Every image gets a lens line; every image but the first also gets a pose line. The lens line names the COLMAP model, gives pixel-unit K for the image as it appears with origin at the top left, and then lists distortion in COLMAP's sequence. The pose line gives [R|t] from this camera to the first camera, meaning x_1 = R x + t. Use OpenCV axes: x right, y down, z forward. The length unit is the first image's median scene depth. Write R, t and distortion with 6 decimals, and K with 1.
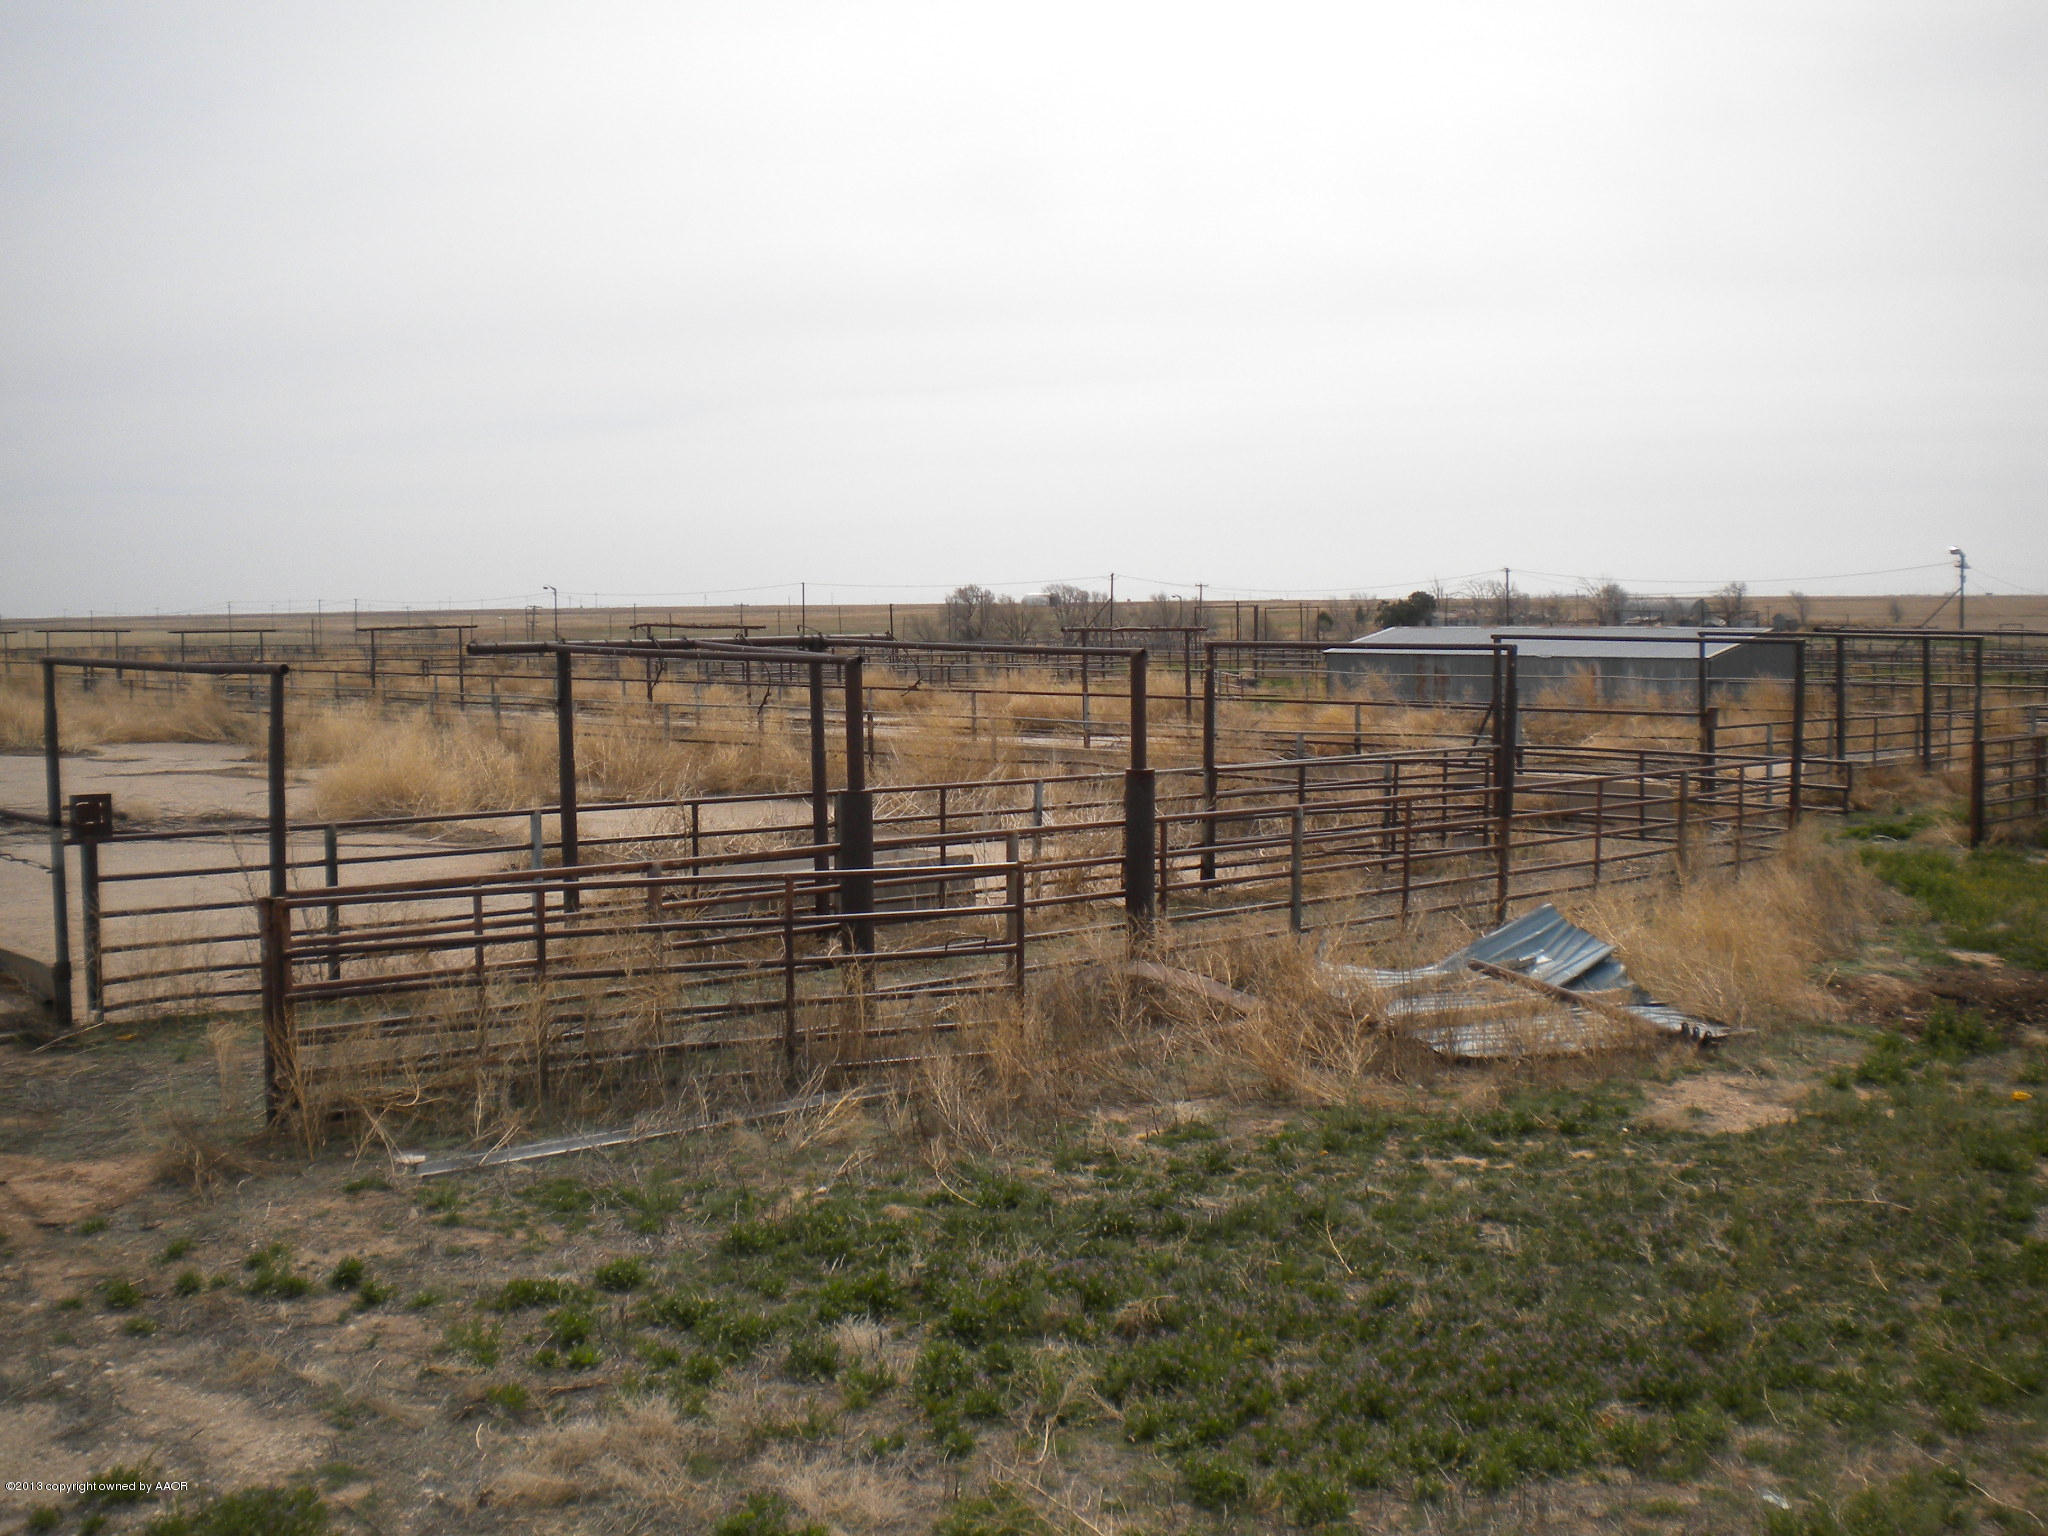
lens RADIAL K [[2142.3, 0, 1017.9], [0, 2142.3, 727.3], [0, 0, 1]] dist [-0.105178, -0.111000]
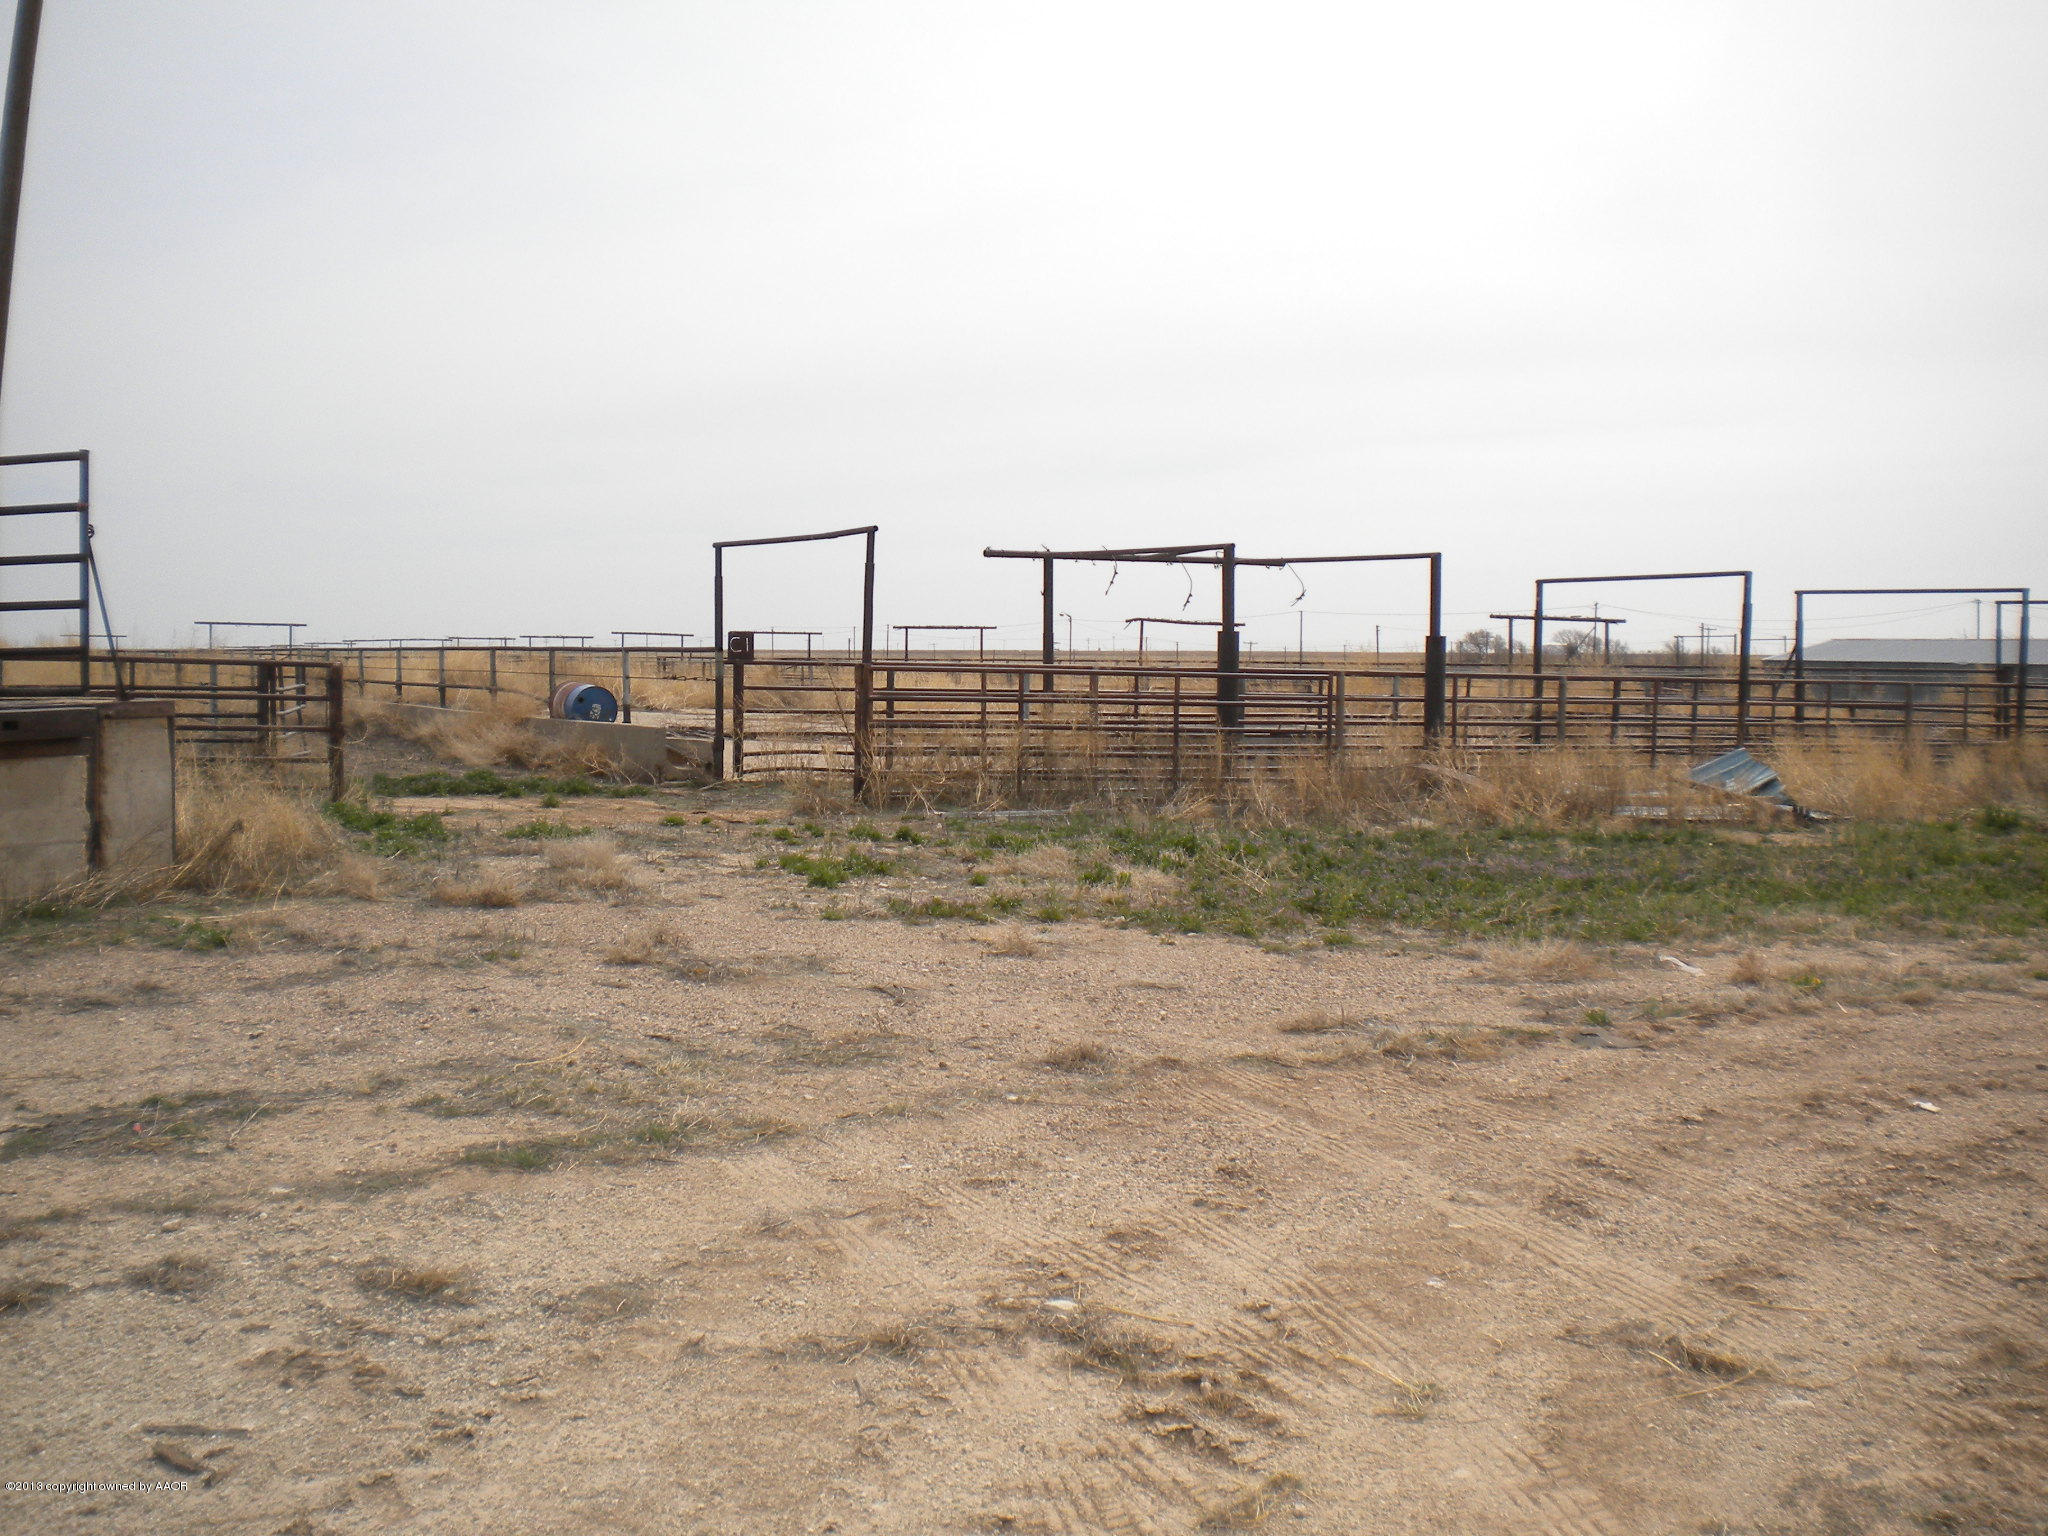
lens RADIAL K [[2142.3, 0, 1017.9], [0, 2142.3, 727.3], [0, 0, 1]] dist [-0.105178, -0.111000]
pose [[0.971044, 0.024714, -0.237618, 0.182137], [-0.030168, 0.999358, -0.019342, 0.168507], [0.236987, 0.025950, 0.971166, -0.659225]]
